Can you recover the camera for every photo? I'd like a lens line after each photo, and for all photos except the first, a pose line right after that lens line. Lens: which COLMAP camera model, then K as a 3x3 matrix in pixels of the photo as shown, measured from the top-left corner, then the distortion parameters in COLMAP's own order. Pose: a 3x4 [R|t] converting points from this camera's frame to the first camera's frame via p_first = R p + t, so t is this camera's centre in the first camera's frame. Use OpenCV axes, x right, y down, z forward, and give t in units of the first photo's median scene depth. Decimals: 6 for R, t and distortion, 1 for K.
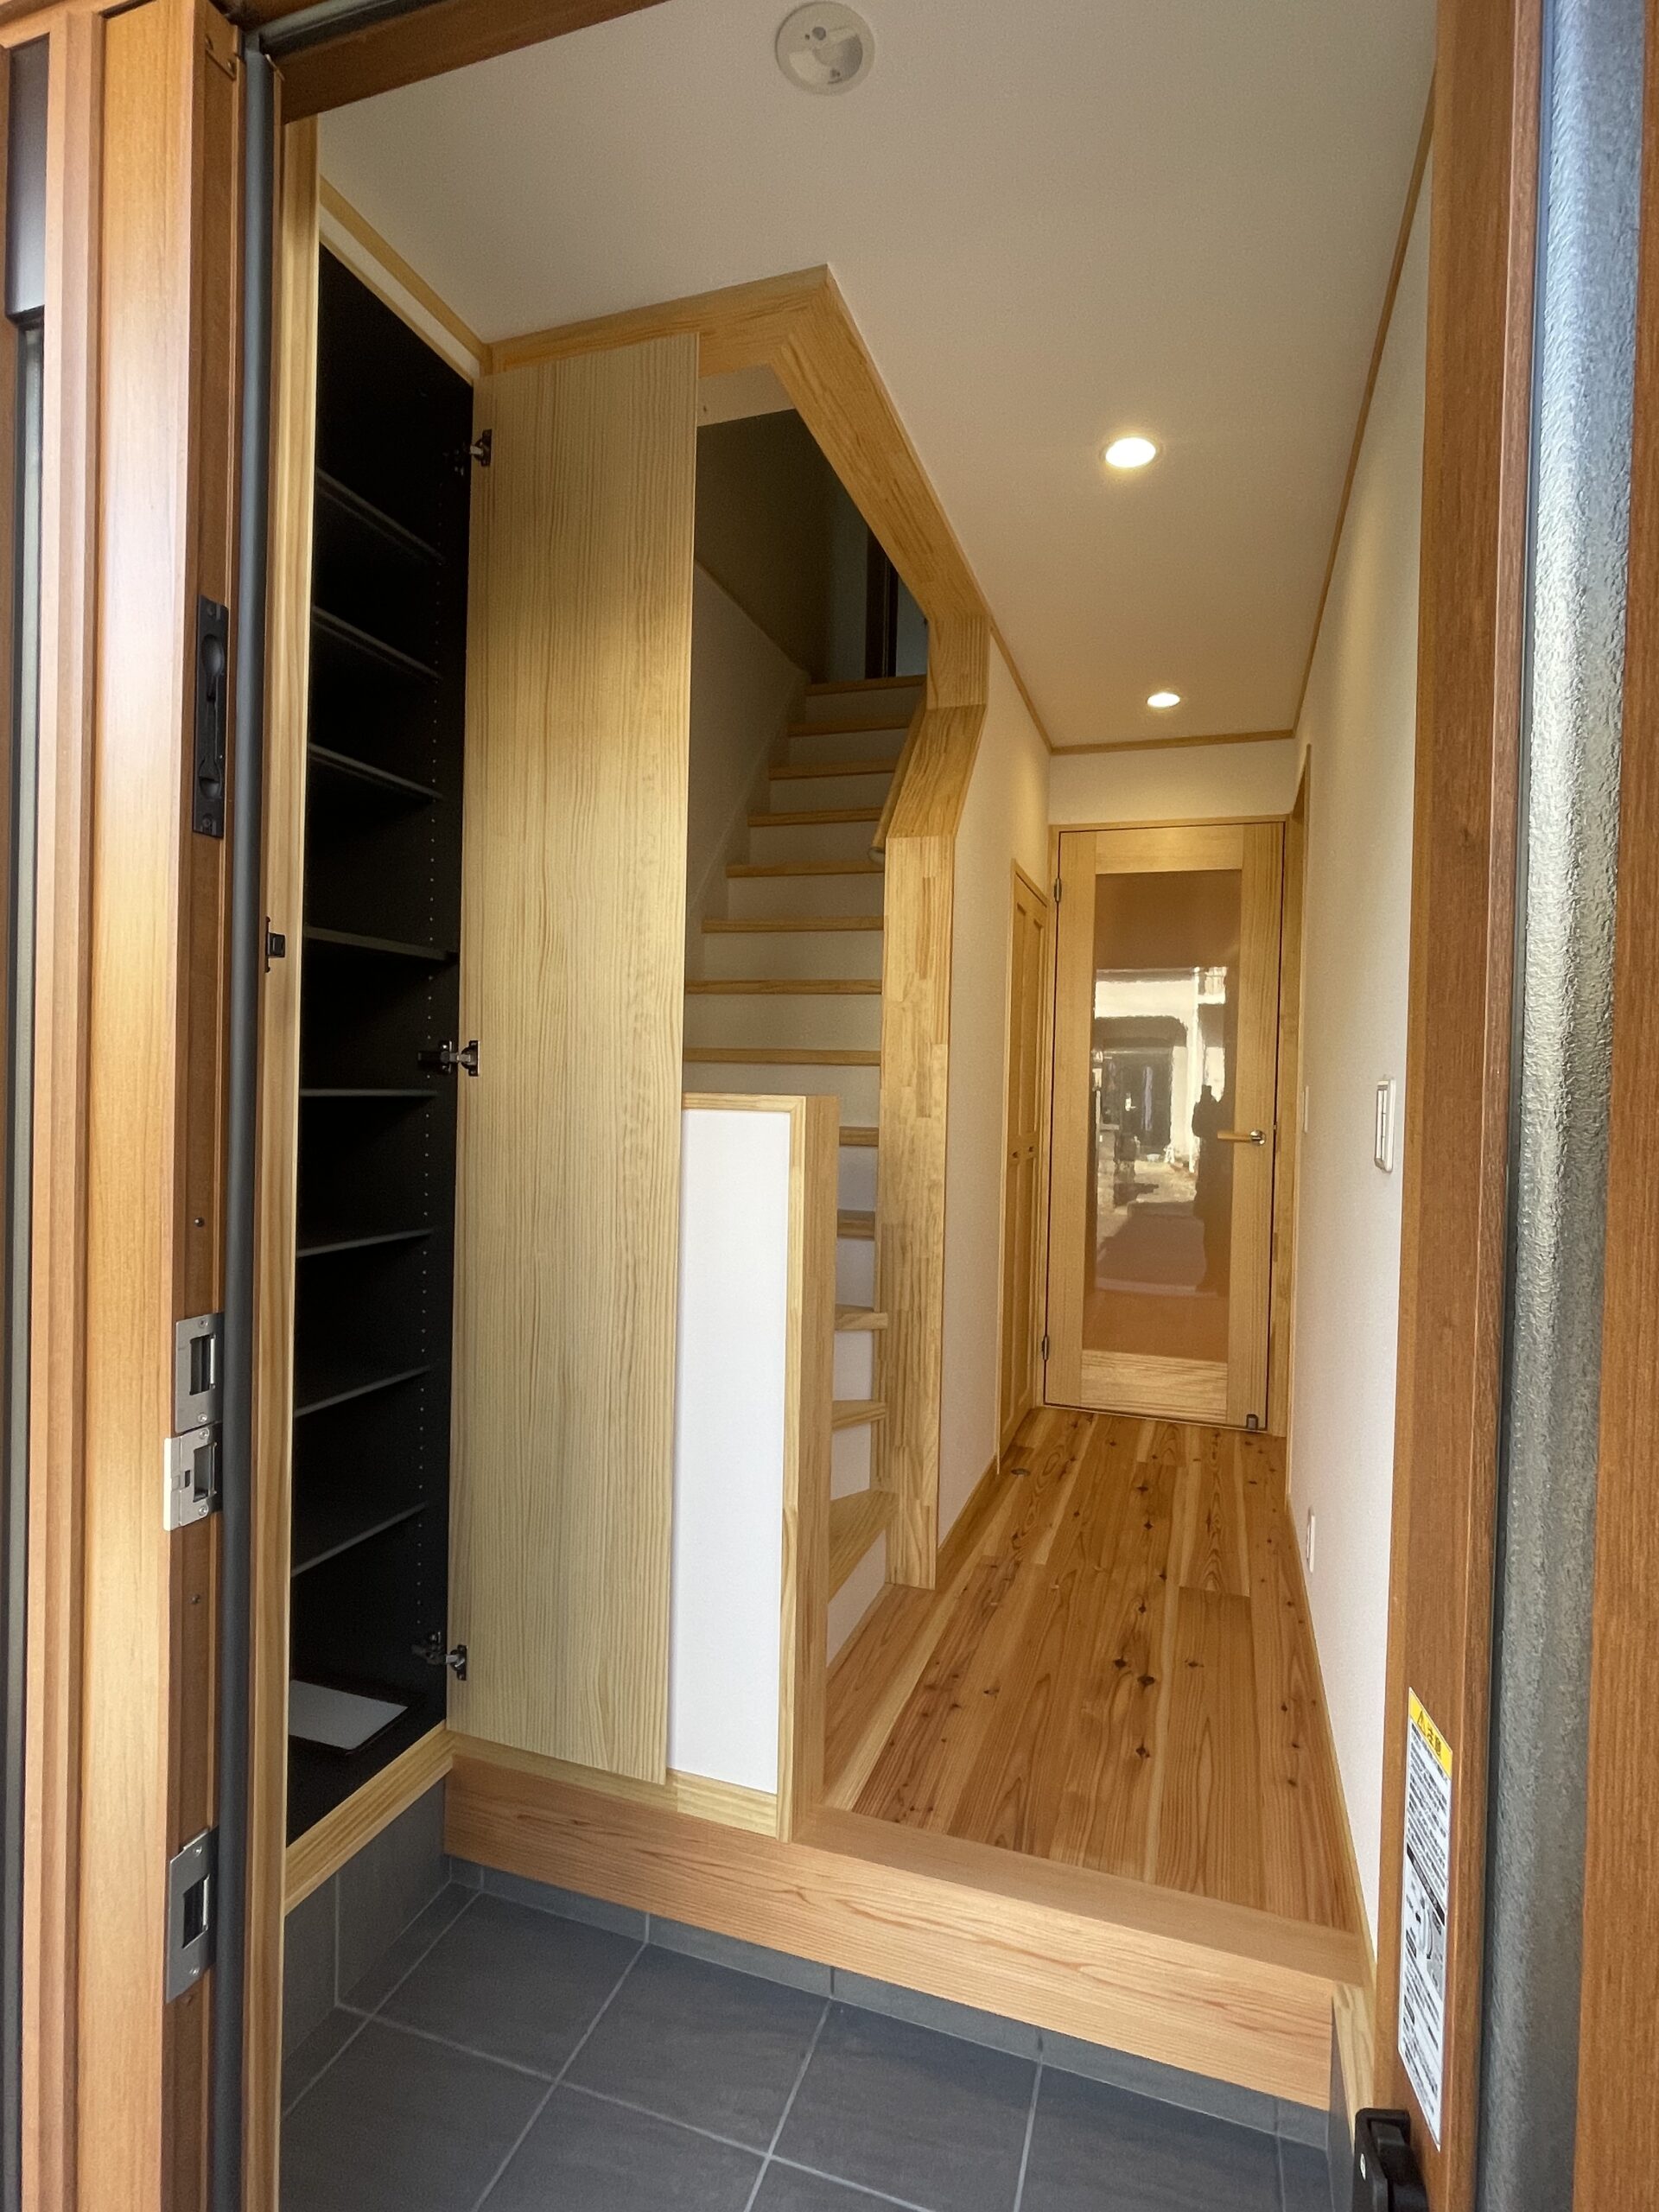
lens RADIAL K [[1116.7, 0, 829.6], [0, 1116.7, 1099.3], [0, 0, 1]] dist [-0.017268, 0.007703]
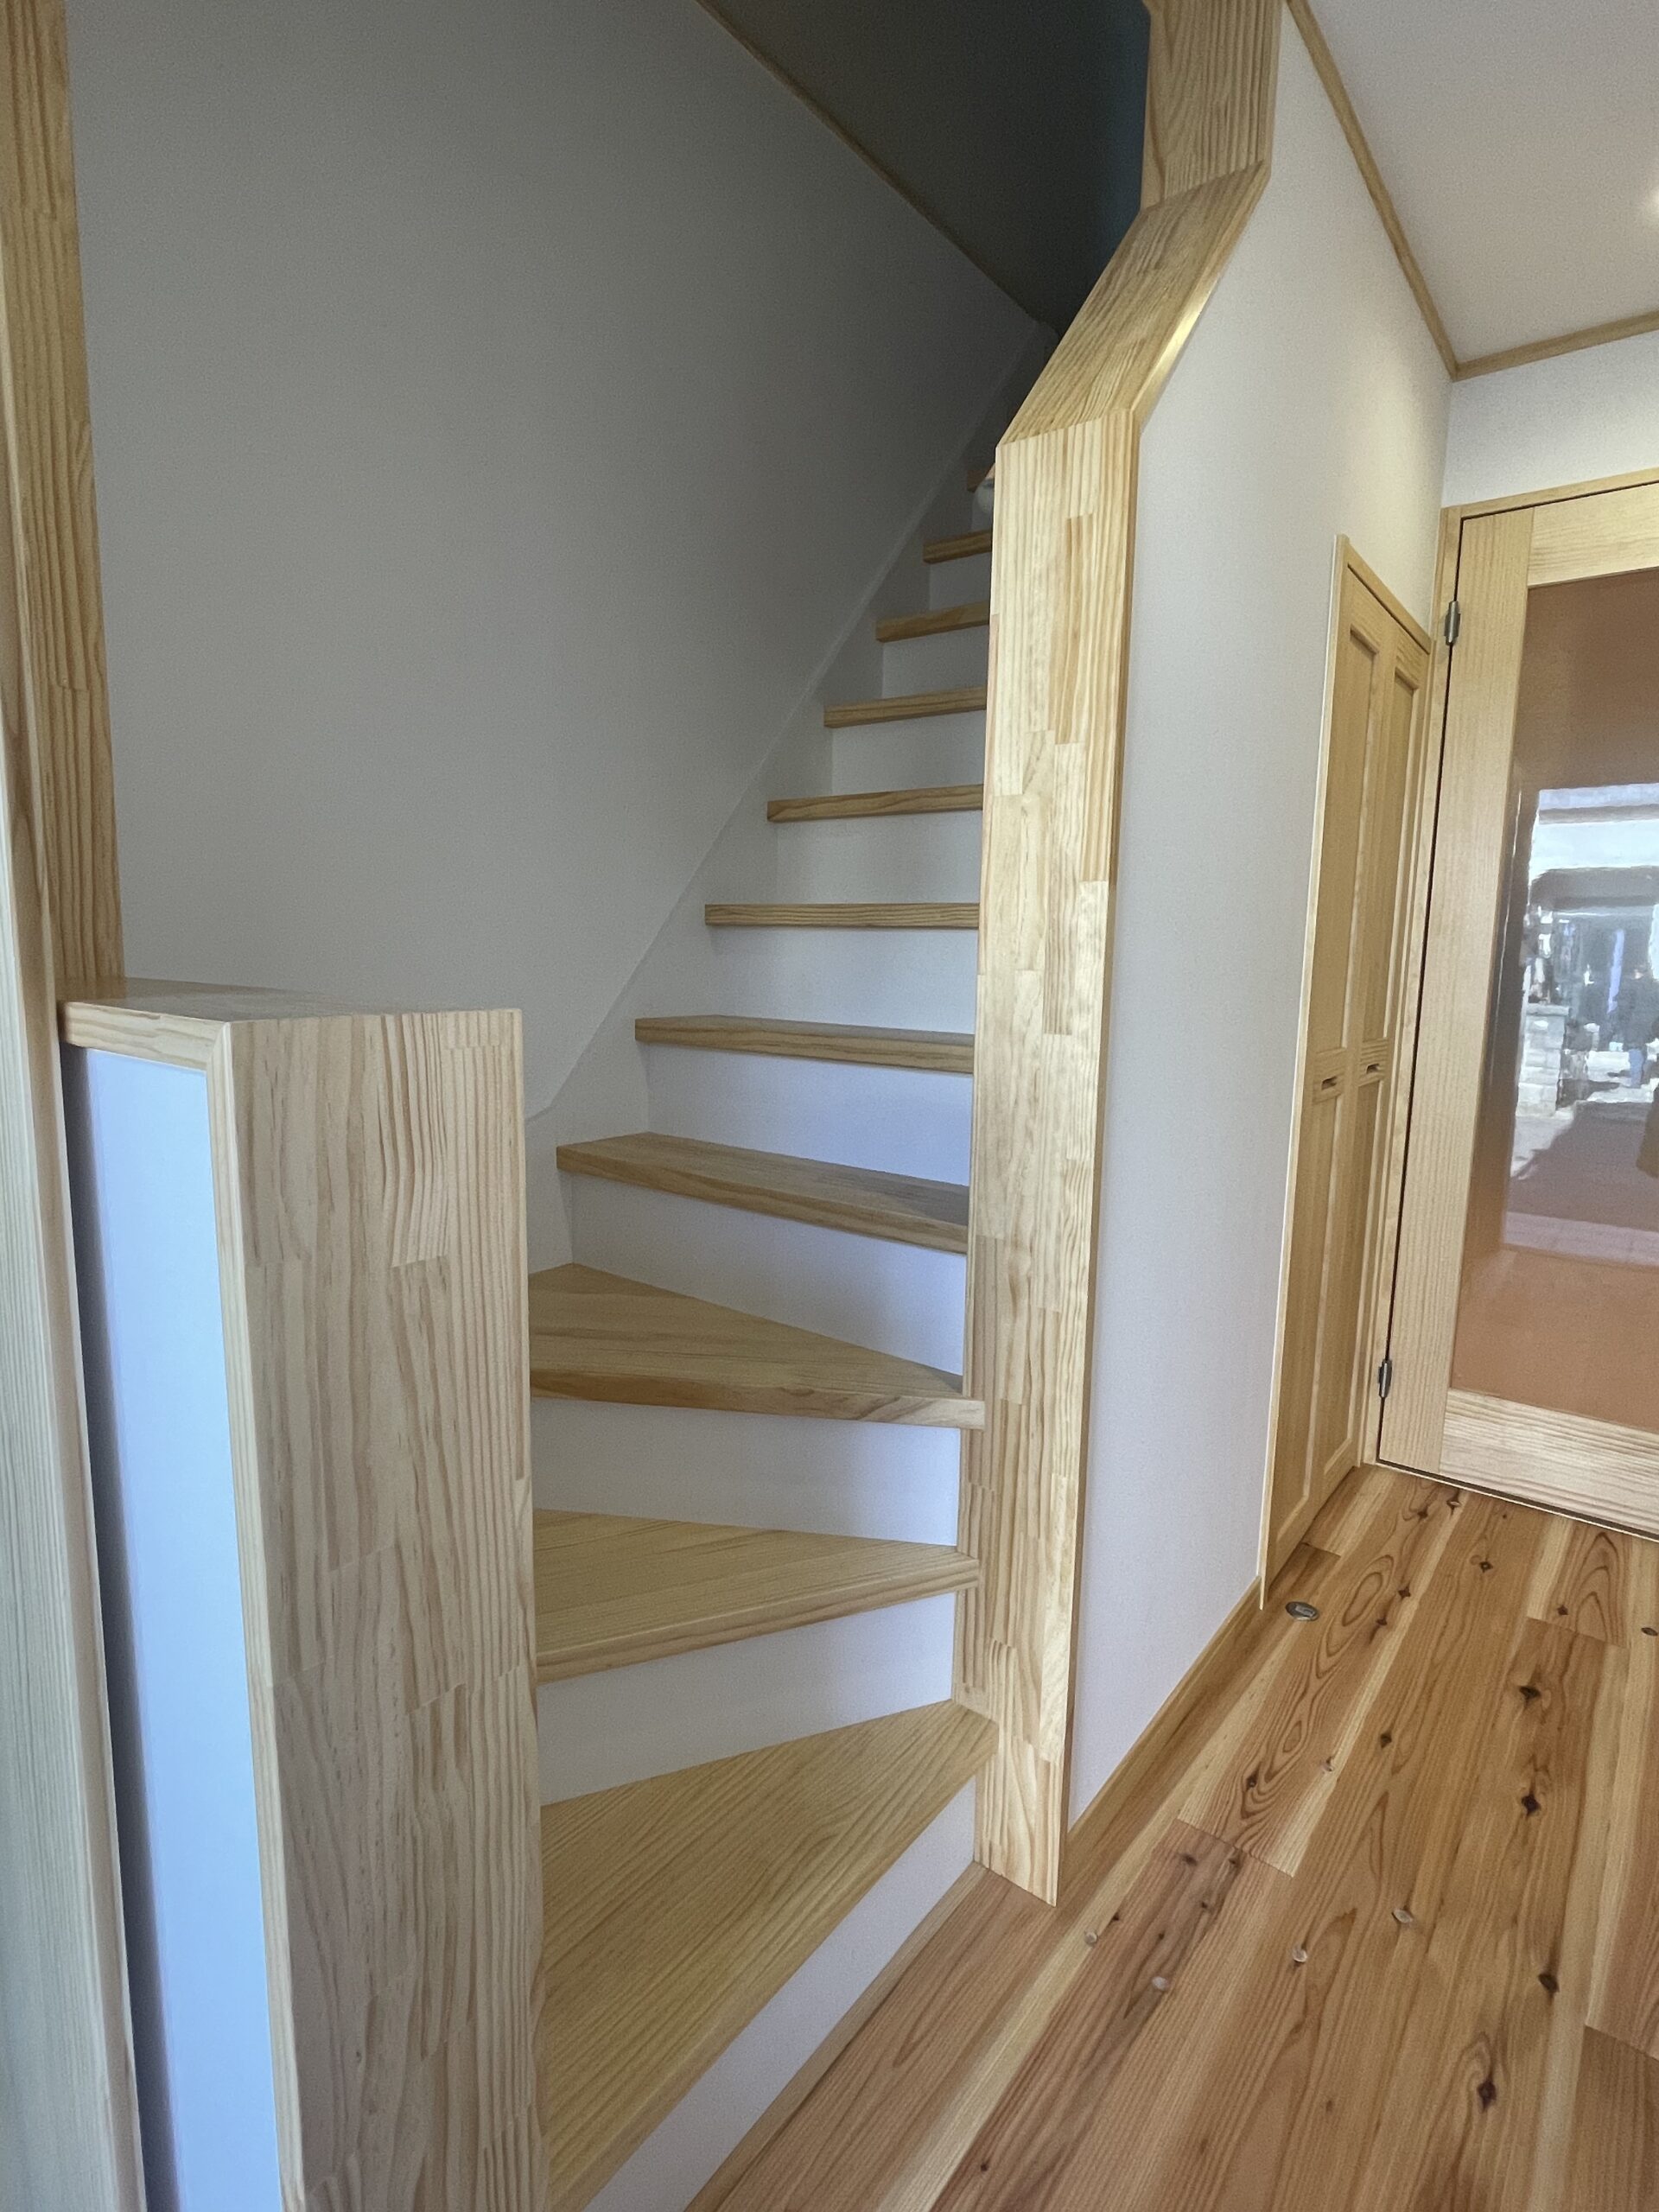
lens RADIAL K [[1116.7, 0, 830.0], [0, 1116.7, 1104.1], [0, 0, 1]] dist [-0.017268, 0.007703]
pose [[0.944338, 0.039147, -0.326640, 0.133213], [-0.000128, 0.992938, 0.118631, -0.009646], [0.328977, -0.111986, 0.937674, 0.441724]]
